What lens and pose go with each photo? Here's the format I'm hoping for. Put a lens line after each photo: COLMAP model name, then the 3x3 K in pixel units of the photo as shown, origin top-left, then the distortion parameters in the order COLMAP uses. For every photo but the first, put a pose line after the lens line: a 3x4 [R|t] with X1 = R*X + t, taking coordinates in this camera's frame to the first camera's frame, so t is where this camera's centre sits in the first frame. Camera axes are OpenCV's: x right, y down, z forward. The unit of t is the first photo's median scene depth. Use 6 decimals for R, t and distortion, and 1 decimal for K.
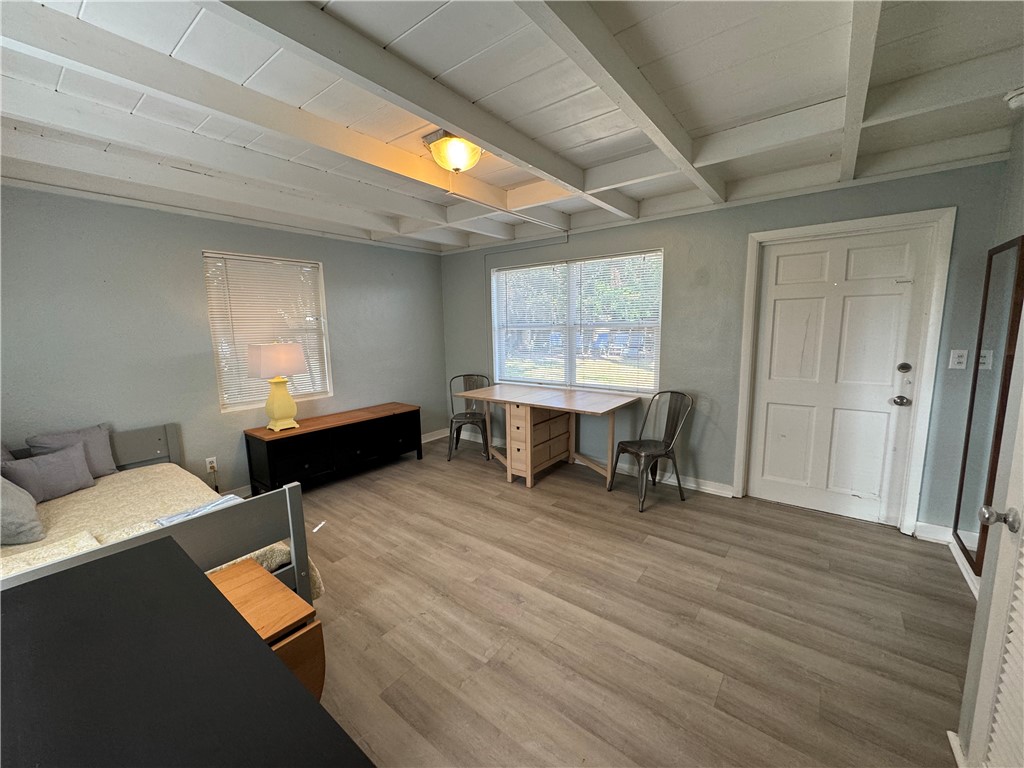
lens RADIAL K [[406.9, 0, 512.2], [0, 406.9, 381.8], [0, 0, 1]] dist [-0.000681, 0.000150]
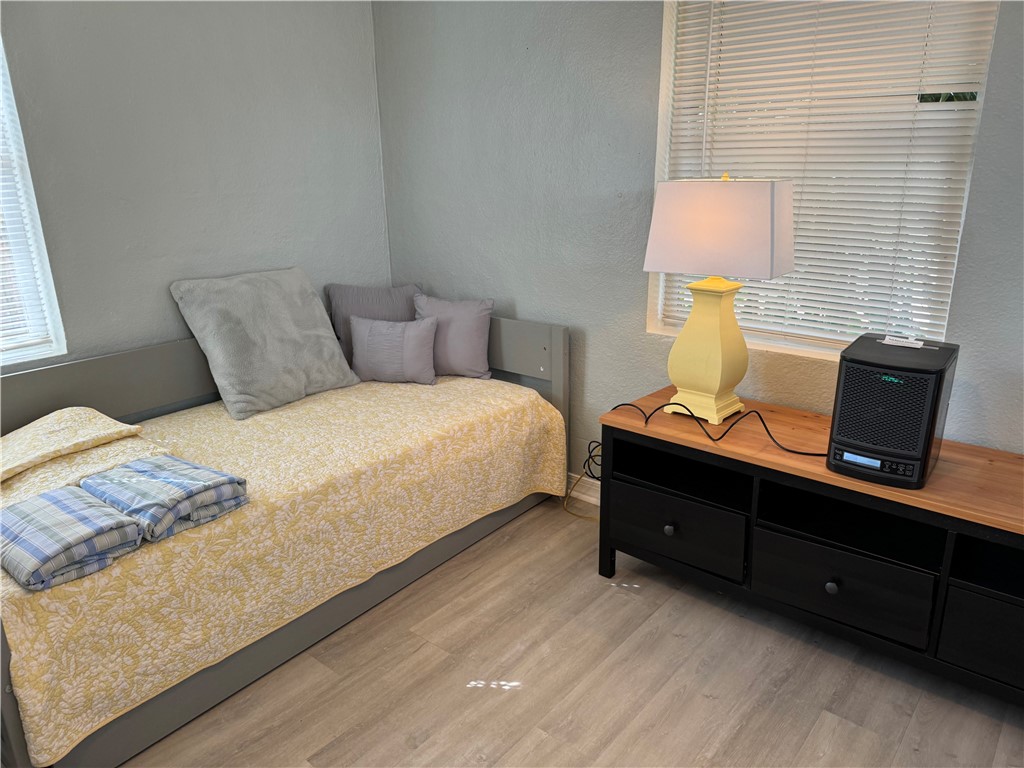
lens RADIAL K [[714.5, 0, 511.9], [0, 714.5, 390.9], [0, 0, 1]] dist [0.083586, -0.127159]
pose [[-0.037749, 0.321186, -0.946264, 0.096151], [-0.126711, 0.937757, 0.323353, -0.136022], [0.991221, 0.132108, 0.005298, 1.126941]]
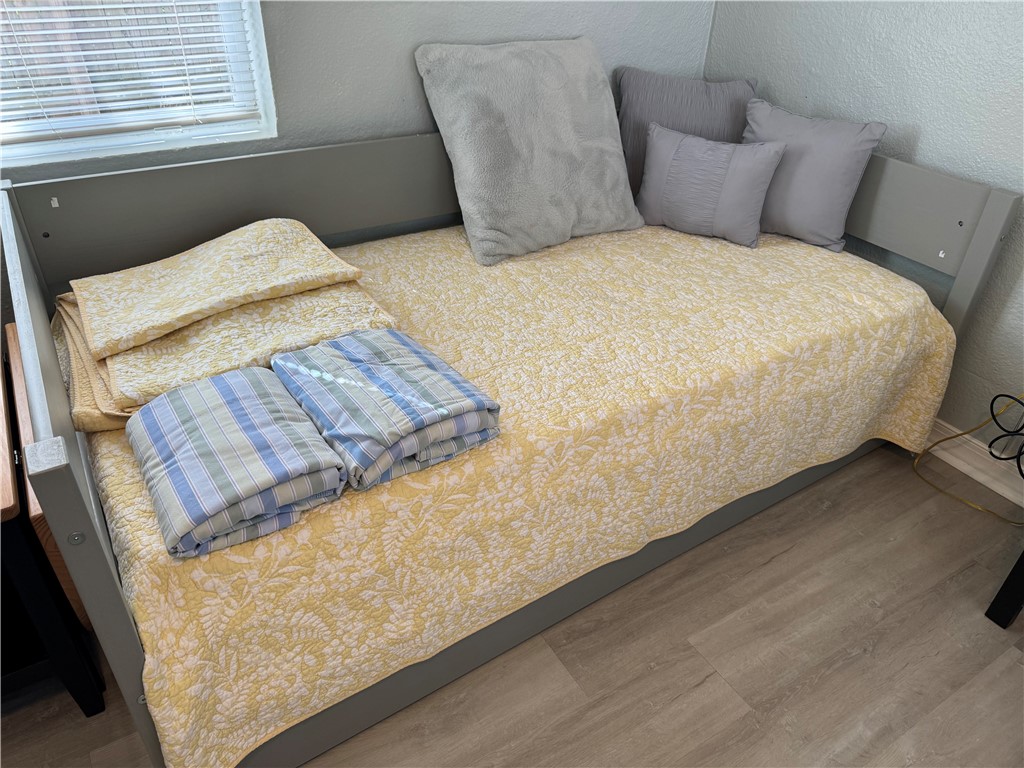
lens RADIAL K [[714.5, 0, 511.9], [0, 714.5, 390.9], [0, 0, 1]] dist [0.083586, -0.127159]
pose [[-0.346060, 0.530598, -0.773763, -0.227929], [-0.165476, 0.777273, 0.607013, -0.065246], [0.923504, 0.338102, -0.181182, 0.952239]]
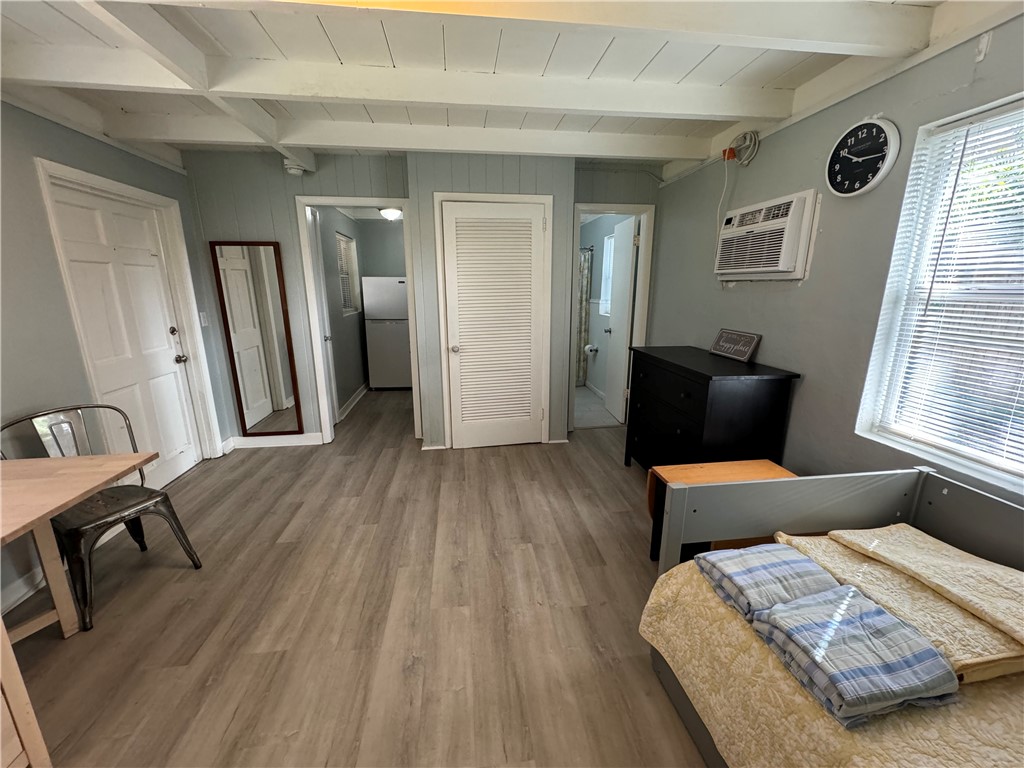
lens RADIAL K [[406.9, 0, 512.2], [0, 406.9, 381.8], [0, 0, 1]] dist [-0.000681, 0.000150]
pose [[-0.708467, -0.141147, 0.691486, -0.596718], [0.113784, 0.944134, 0.309296, -0.157371], [-0.696511, 0.297806, -0.652828, 1.205543]]
